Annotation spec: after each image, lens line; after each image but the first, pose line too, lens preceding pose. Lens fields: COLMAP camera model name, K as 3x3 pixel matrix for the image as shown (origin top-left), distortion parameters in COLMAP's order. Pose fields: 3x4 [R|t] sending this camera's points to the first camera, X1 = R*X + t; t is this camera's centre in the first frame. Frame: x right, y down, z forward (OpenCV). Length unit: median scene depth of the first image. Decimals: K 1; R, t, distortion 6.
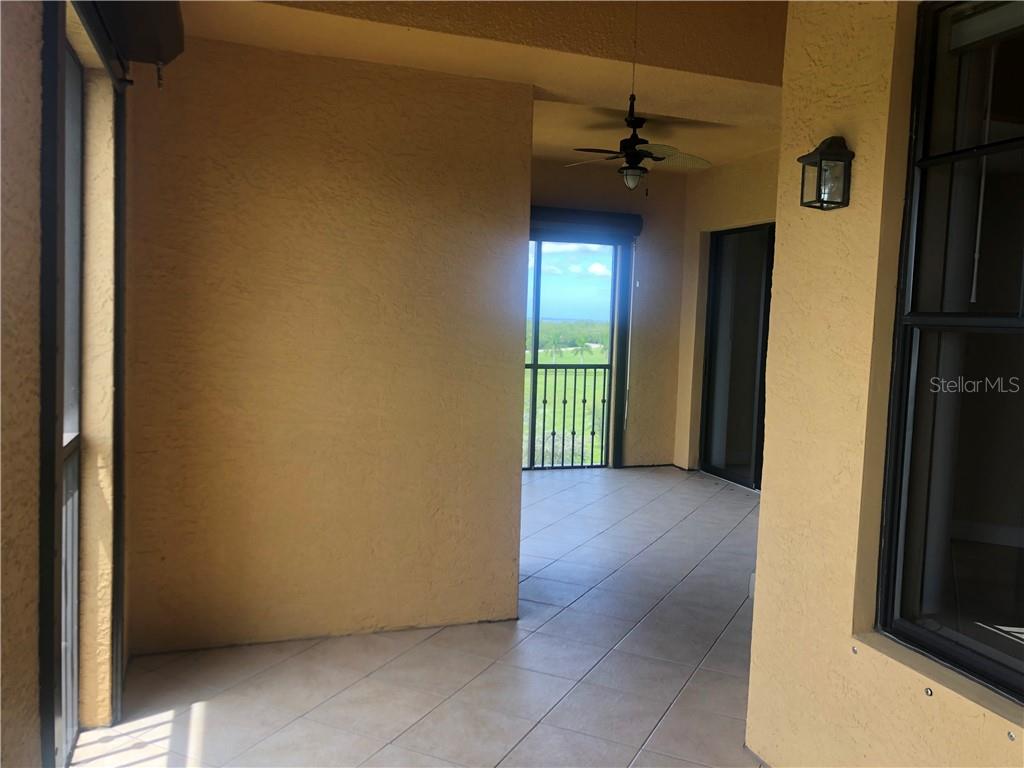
lens RADIAL K [[837.5, 0, 505.7], [0, 837.5, 379.0], [0, 0, 1]] dist [0.023293, -0.020653]
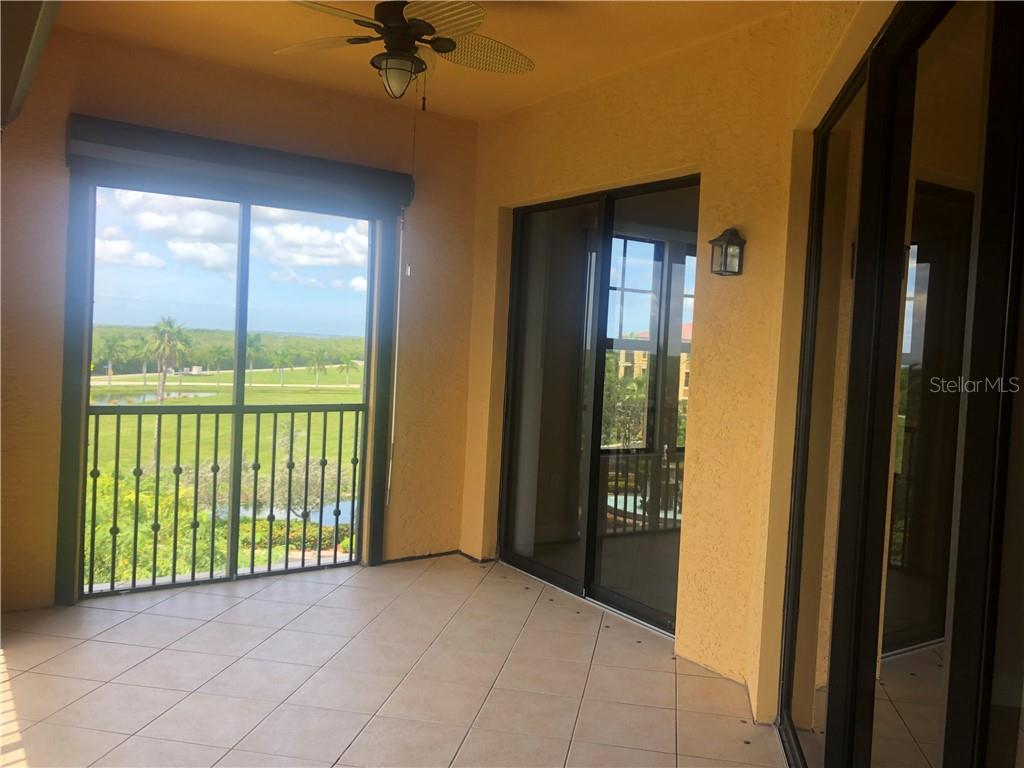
lens RADIAL K [[837.5, 0, 505.8], [0, 837.5, 378.2], [0, 0, 1]] dist [0.023293, -0.020653]
pose [[0.961692, 0.002044, 0.274124, 0.052086], [0.003865, 0.999772, -0.021011, -0.023573], [-0.274105, 0.021266, 0.961465, 0.348677]]
